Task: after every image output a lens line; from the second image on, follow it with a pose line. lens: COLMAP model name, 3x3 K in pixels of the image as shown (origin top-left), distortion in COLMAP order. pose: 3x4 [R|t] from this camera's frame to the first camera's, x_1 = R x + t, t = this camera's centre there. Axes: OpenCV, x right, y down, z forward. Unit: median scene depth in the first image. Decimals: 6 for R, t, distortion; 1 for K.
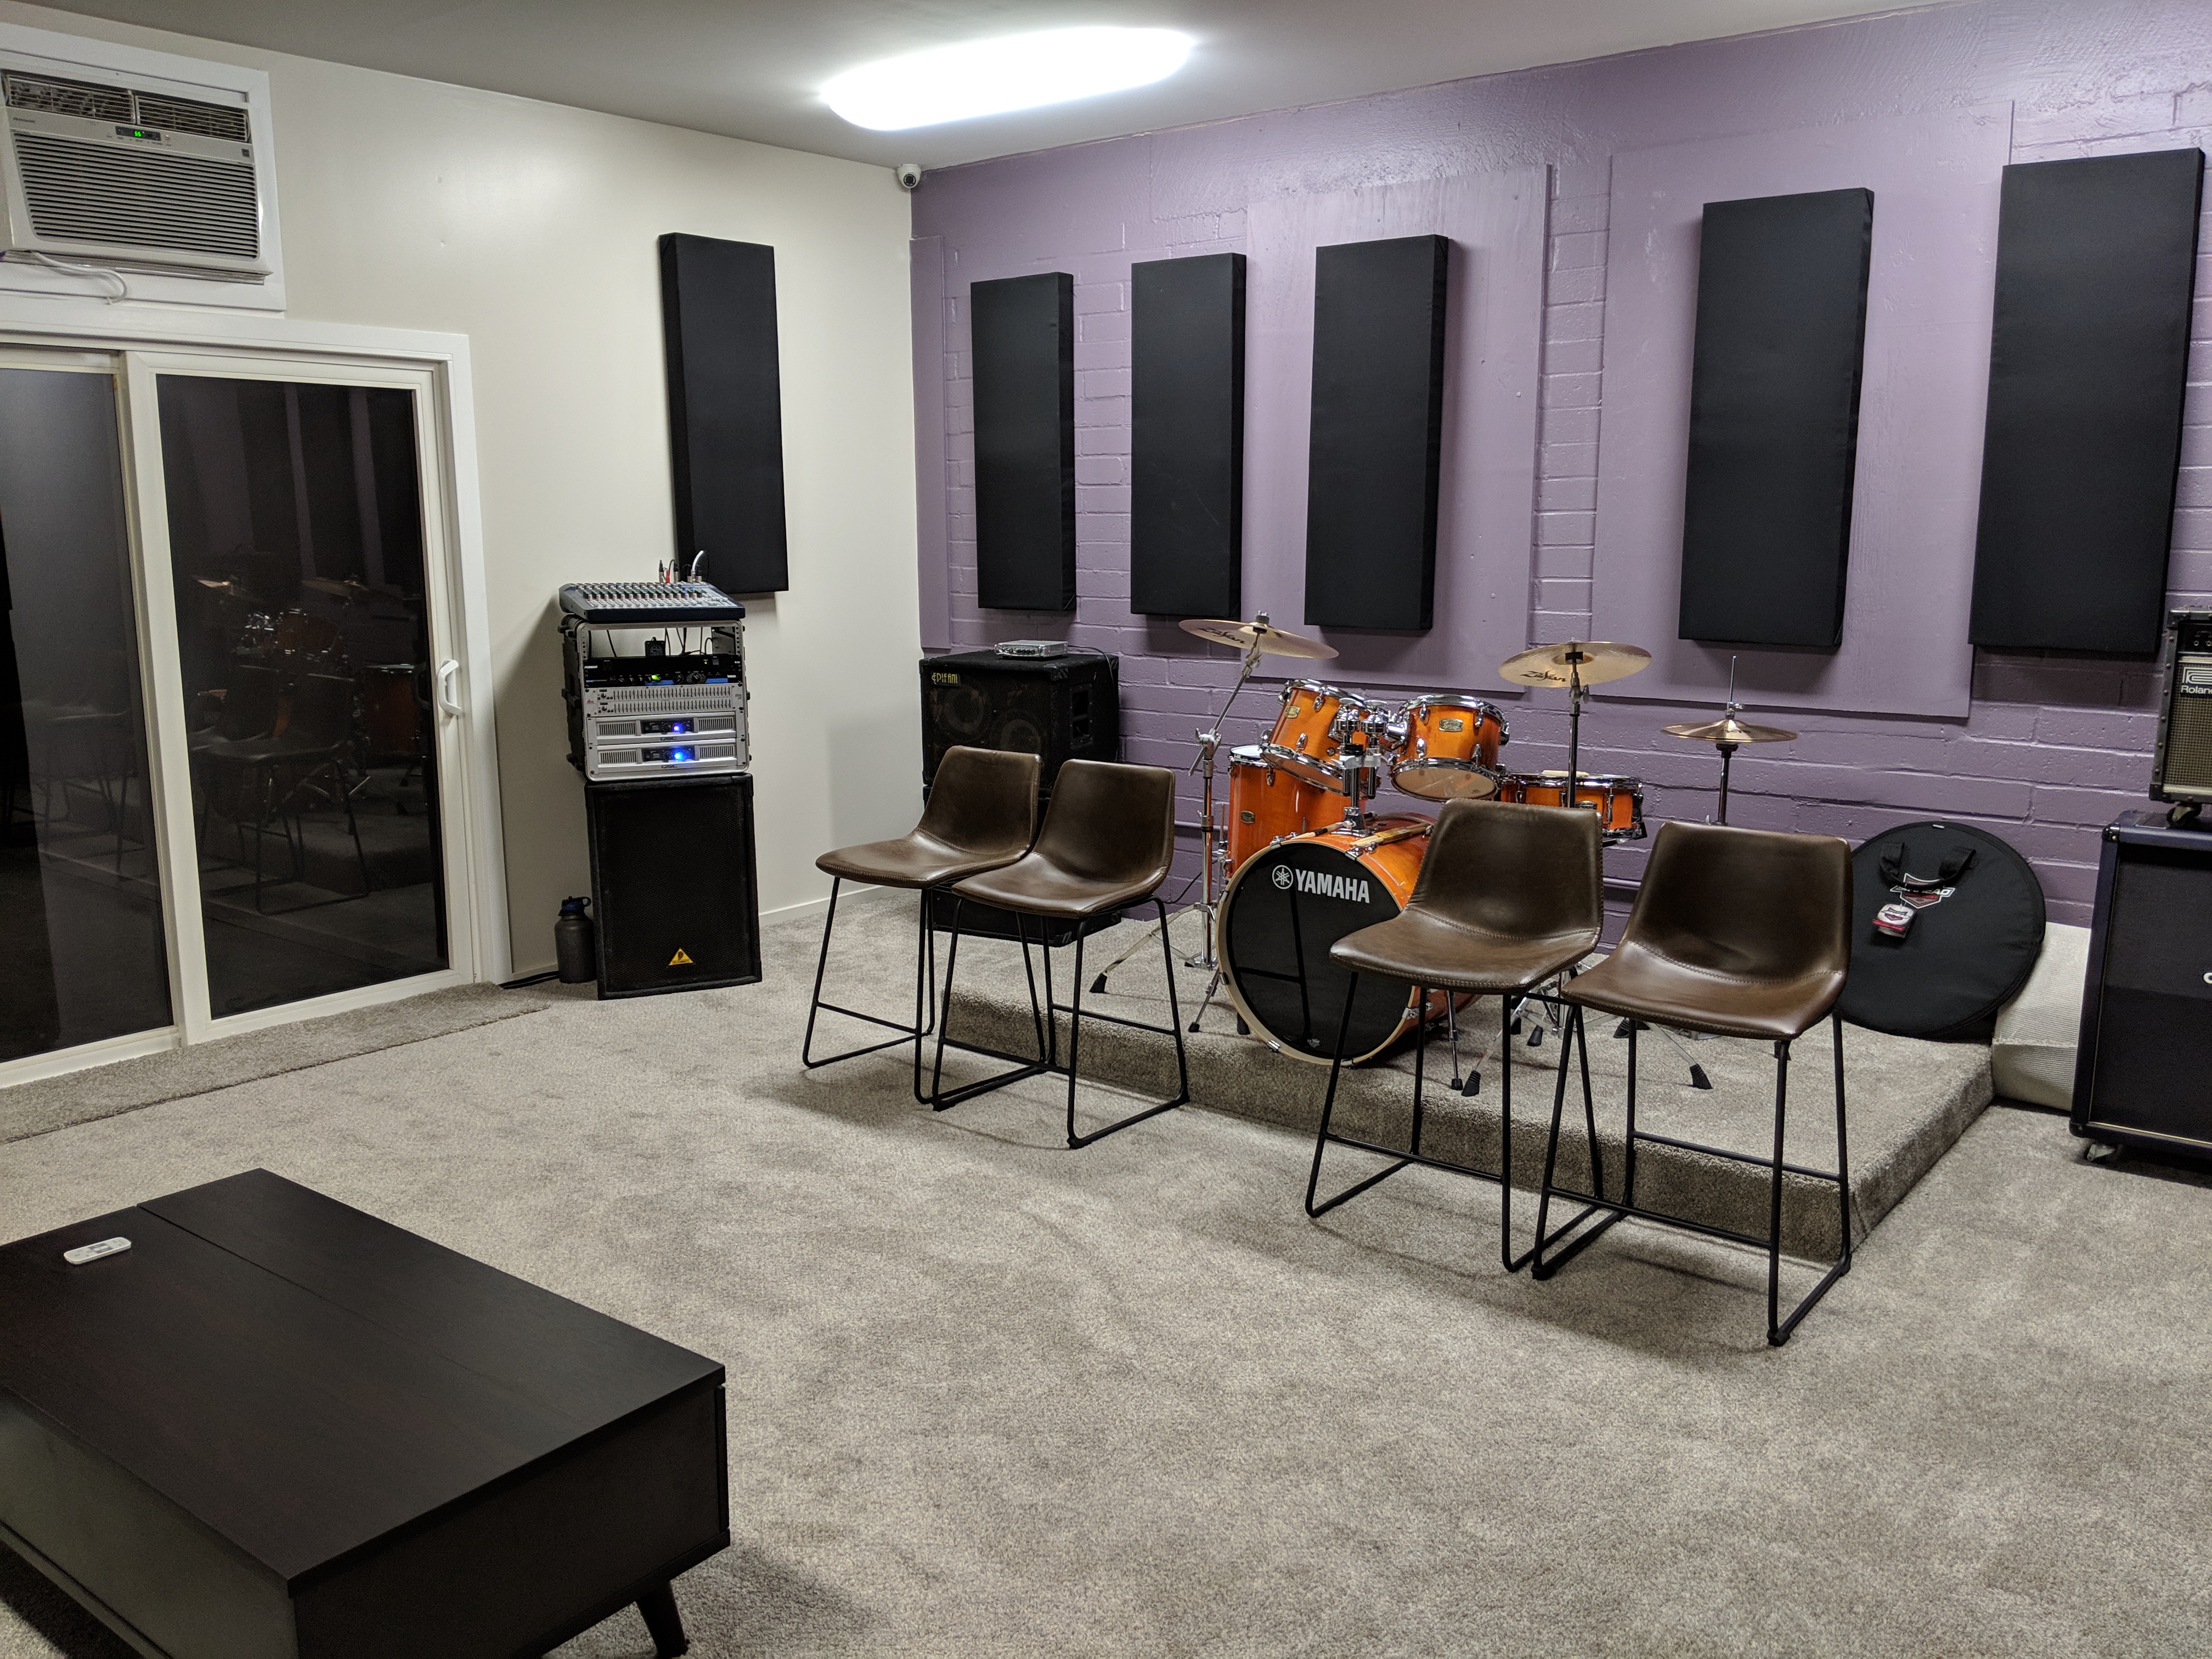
lens RADIAL K [[1760.0, 0, 1117.4], [0, 1760.0, 835.2], [0, 0, 1]] dist [0.067506, -0.116353]
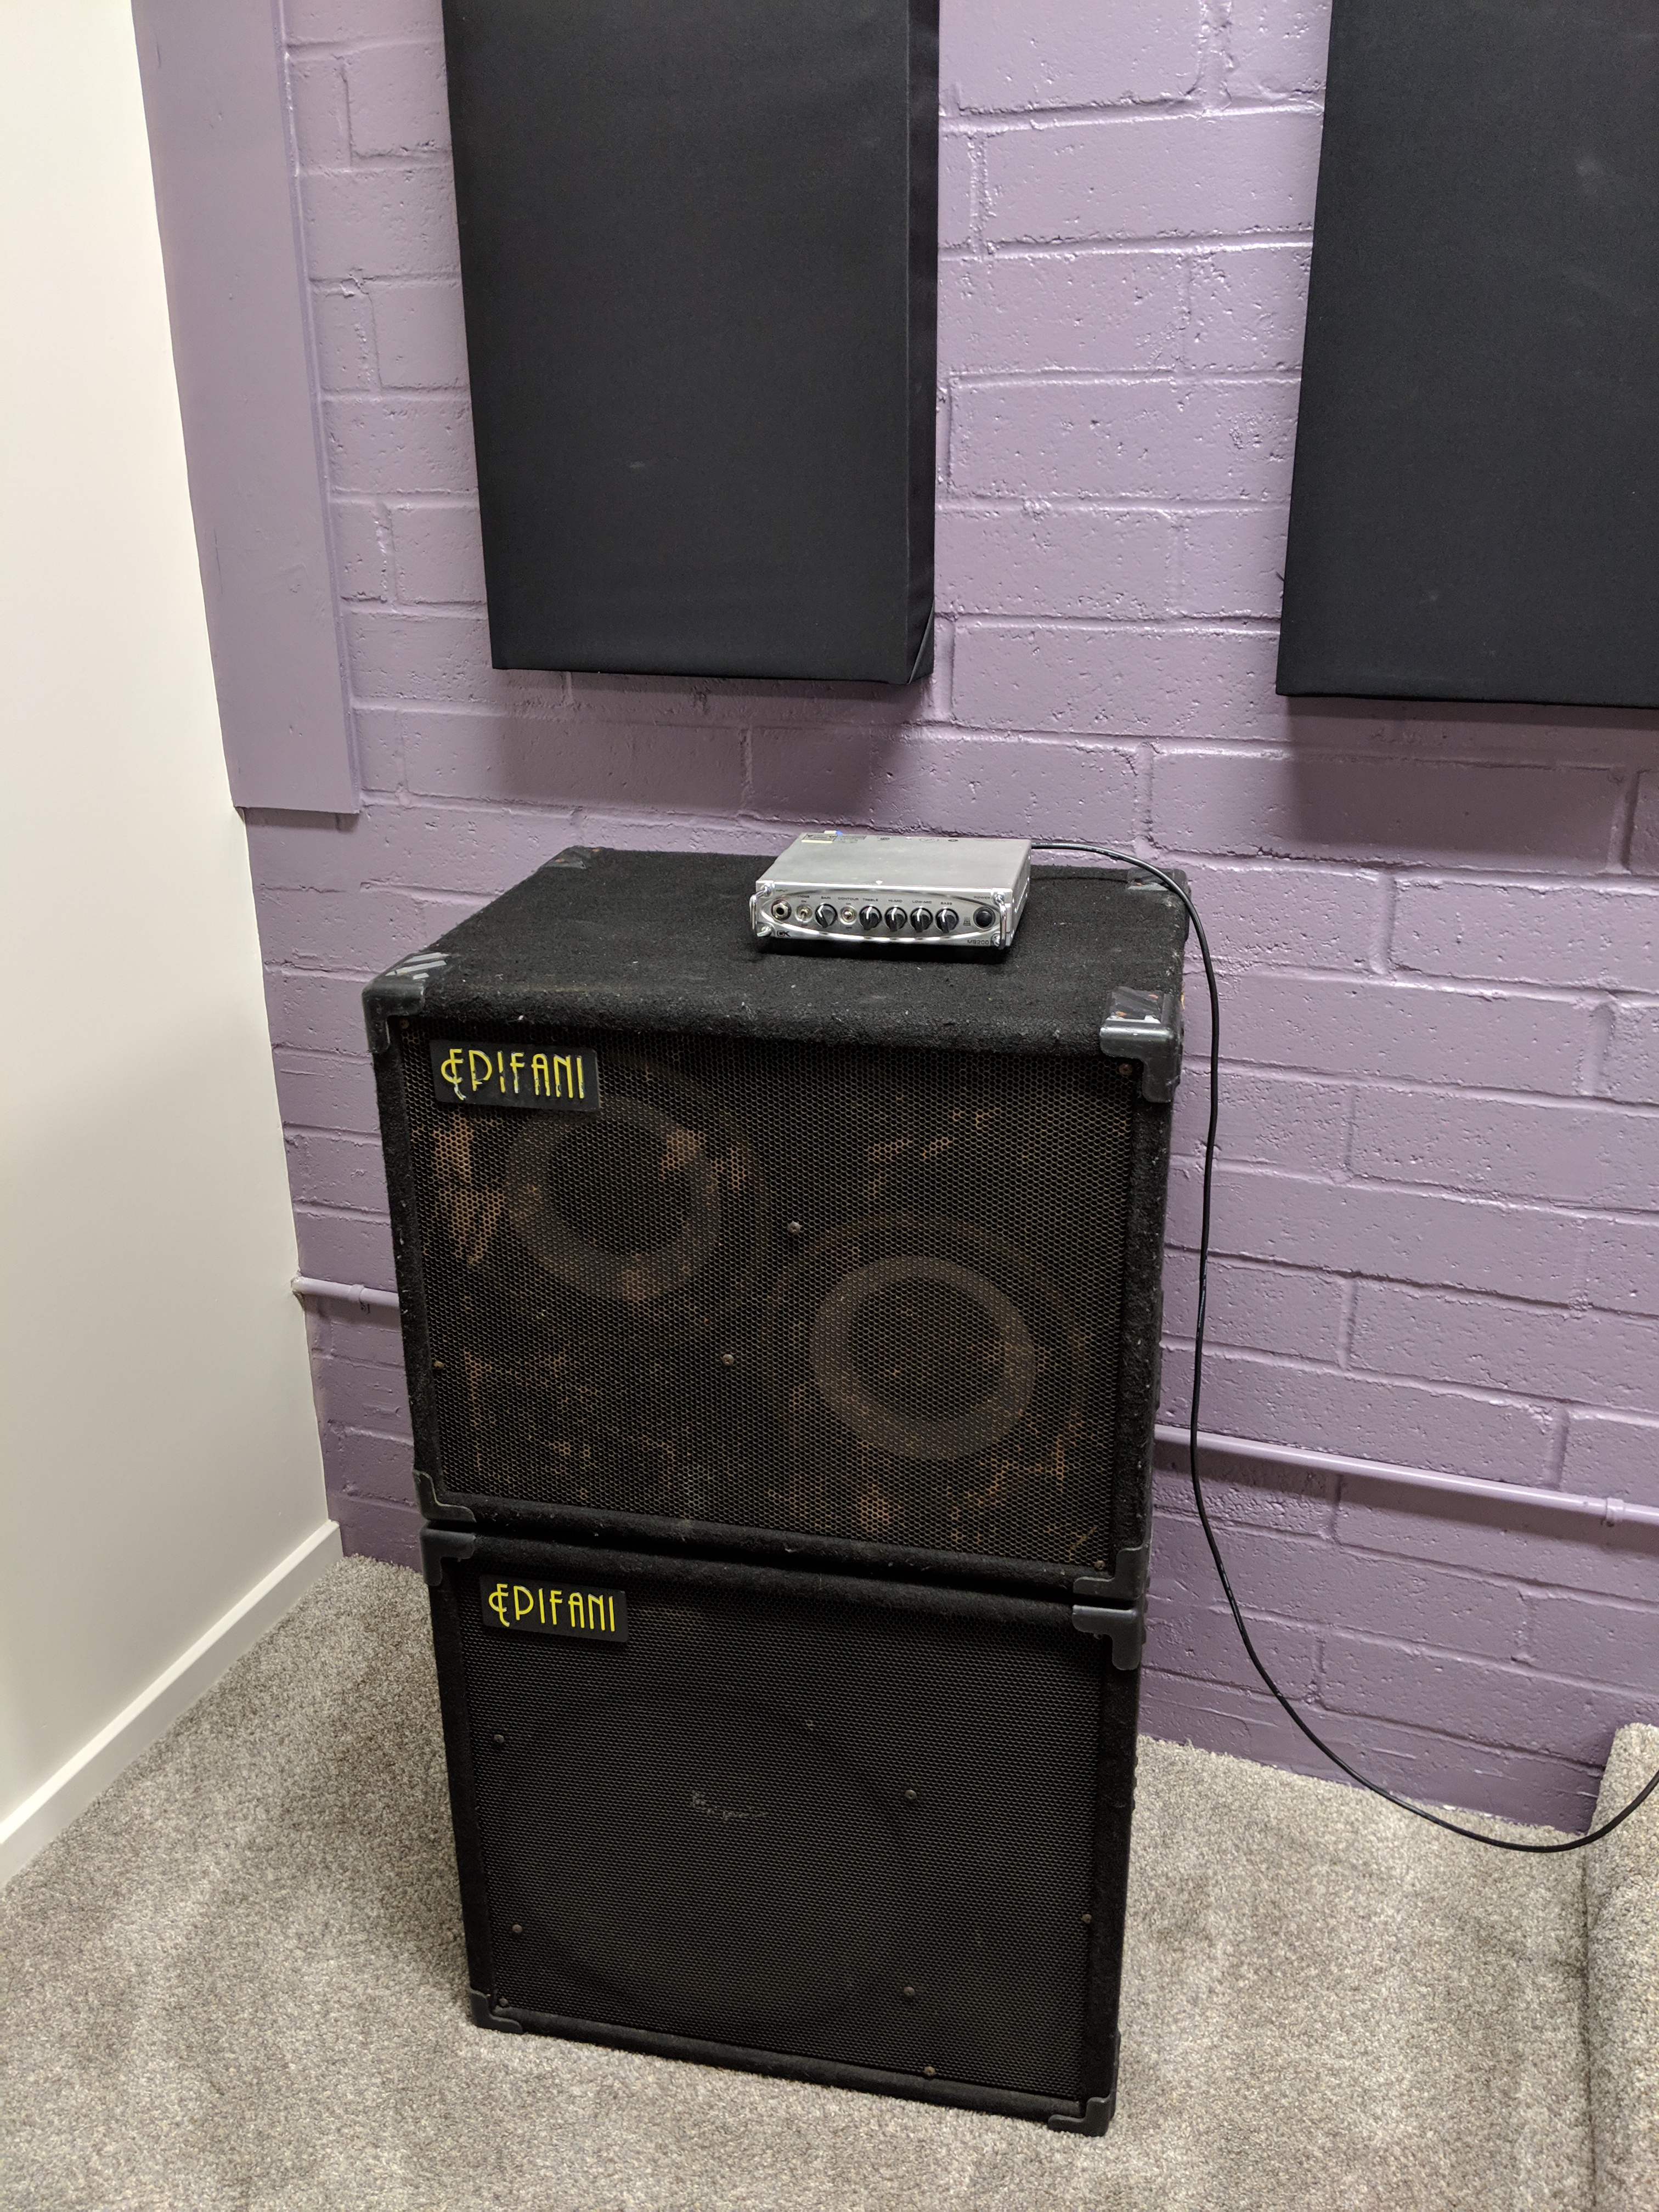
lens RADIAL K [[1760.0, 0, 817.9], [0, 1760.0, 1094.4], [0, 0, 1]] dist [0.067506, -0.116353]
pose [[0.951672, -0.110691, 0.286474, -0.153095], [0.059263, 0.981446, 0.182350, -0.151648], [-0.301343, -0.156560, 0.940575, 0.991220]]
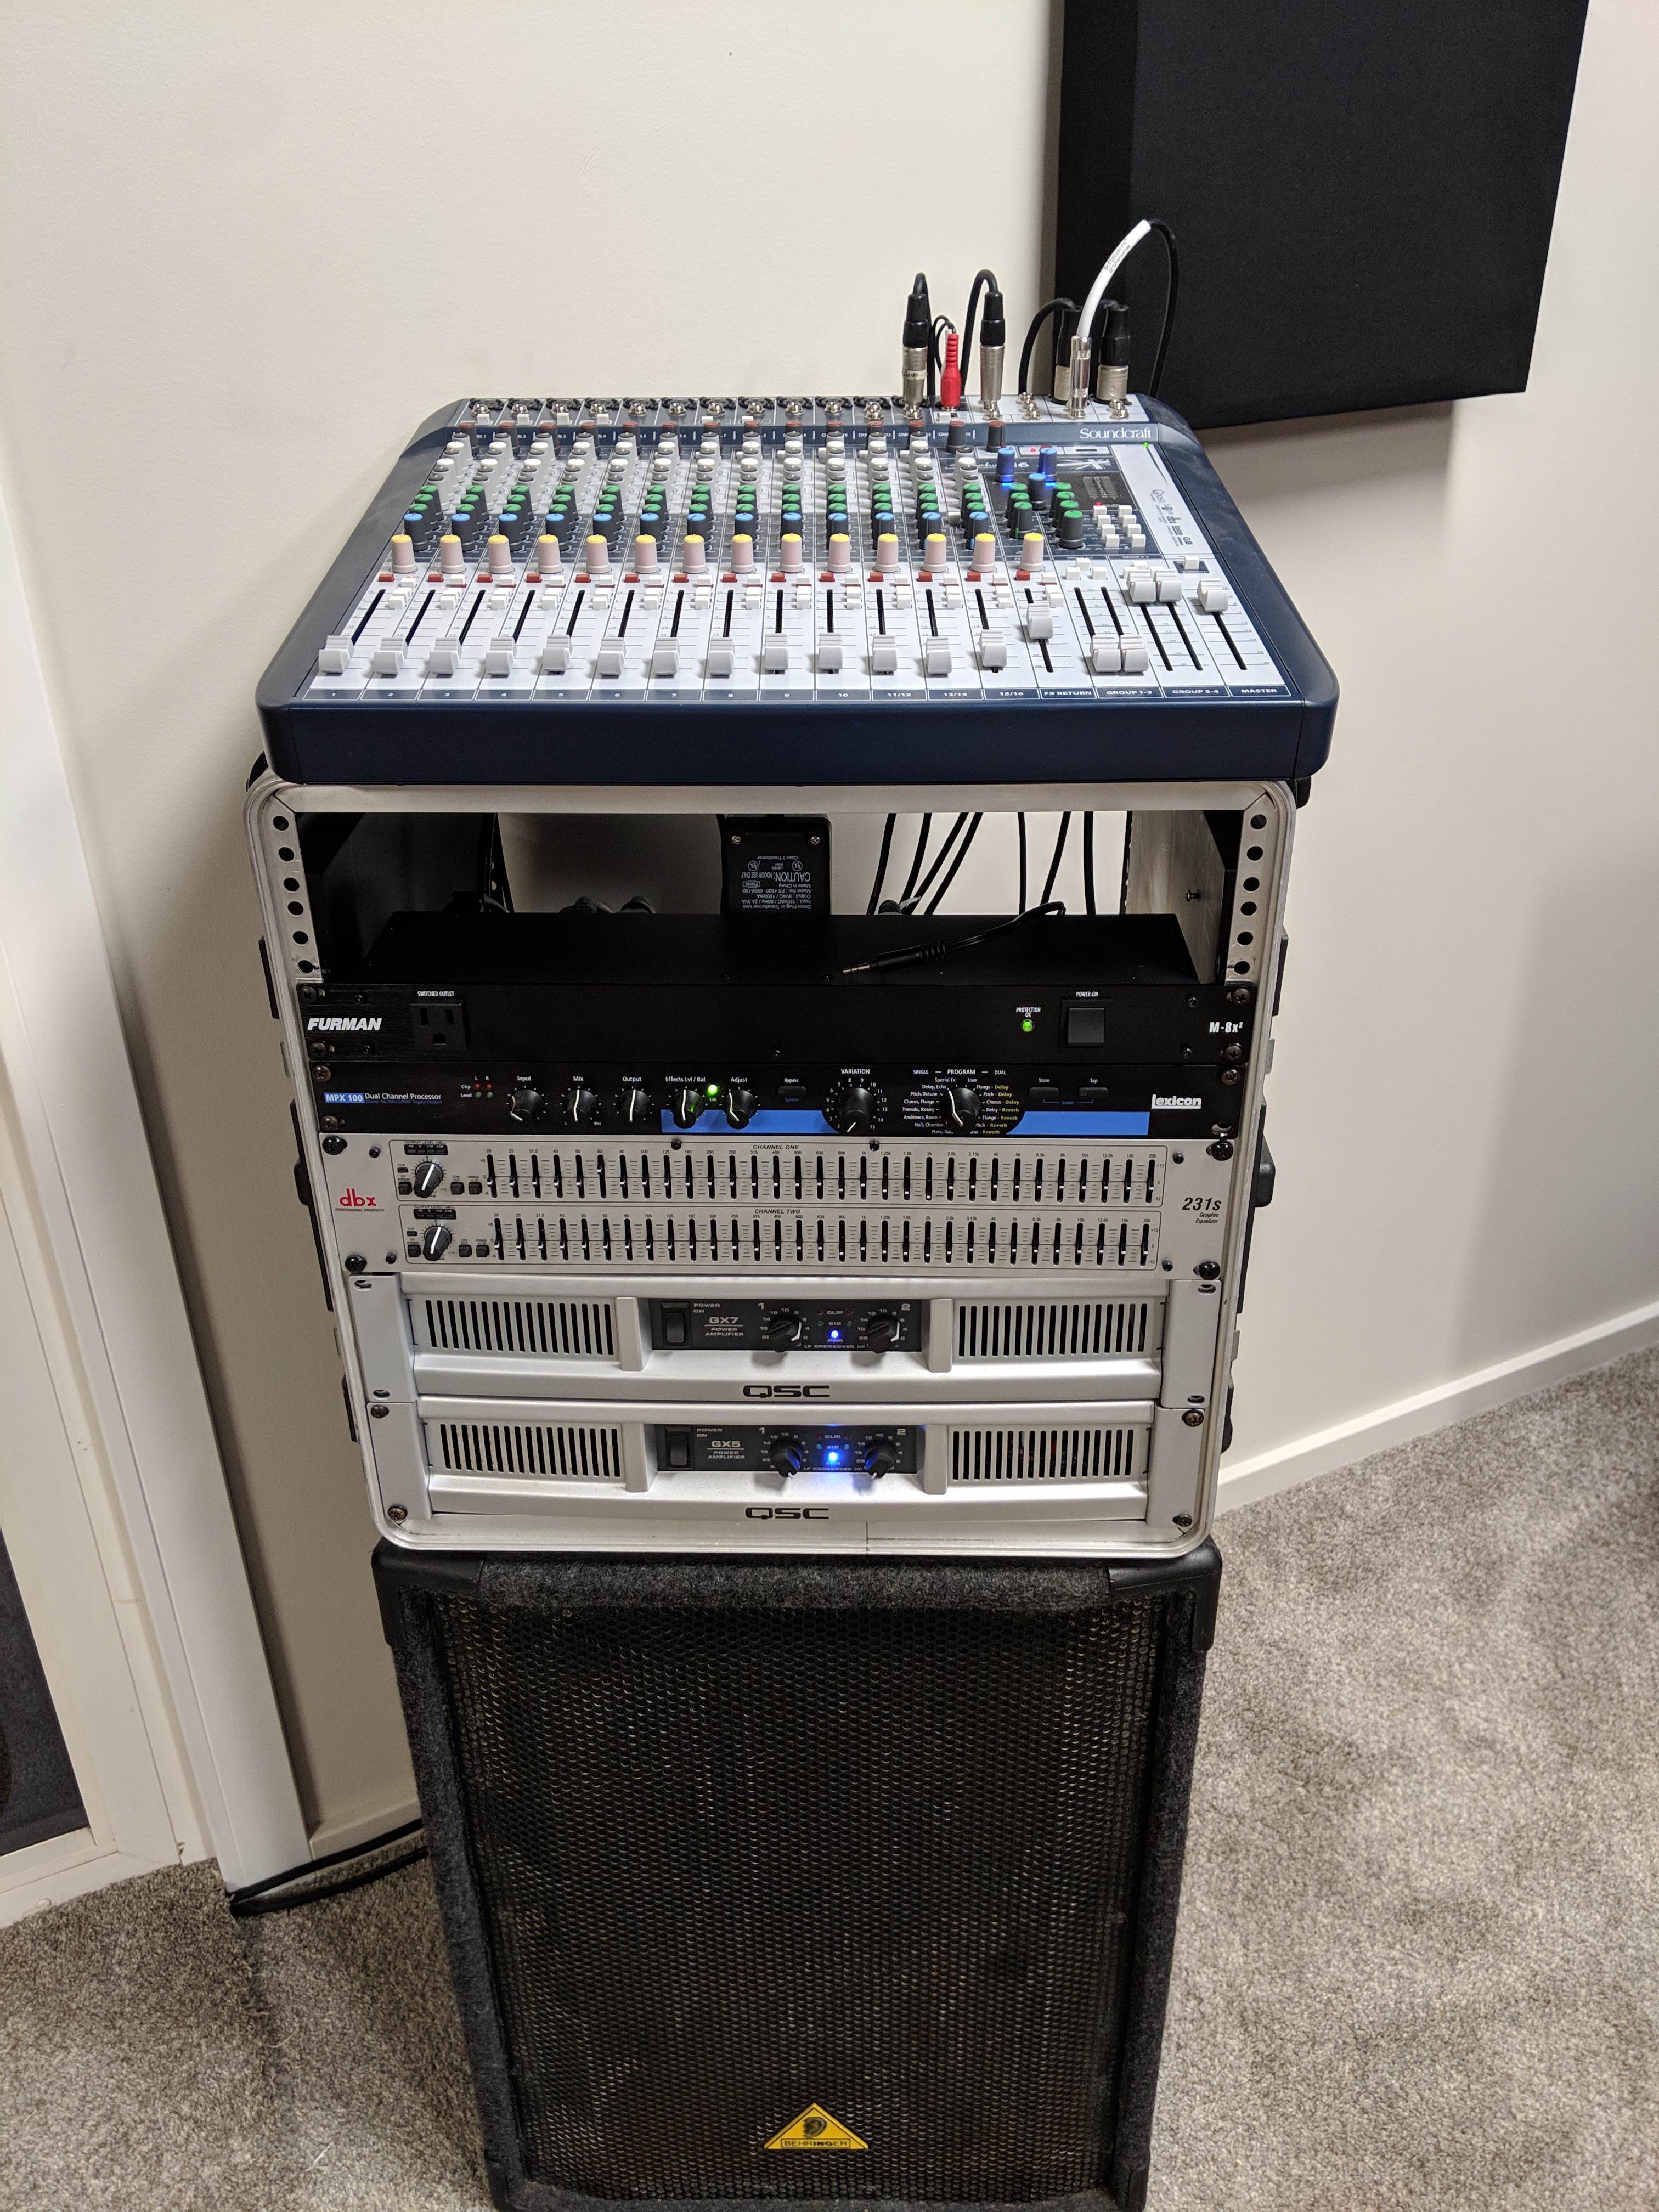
lens RADIAL K [[1760.0, 0, 825.0], [0, 1760.0, 1087.4], [0, 0, 1]] dist [0.067506, -0.116353]
pose [[0.903475, 0.200070, -0.379085, -0.206155], [-0.067709, 0.939897, 0.334679, -0.158893], [0.423260, -0.276706, 0.862719, 0.935950]]
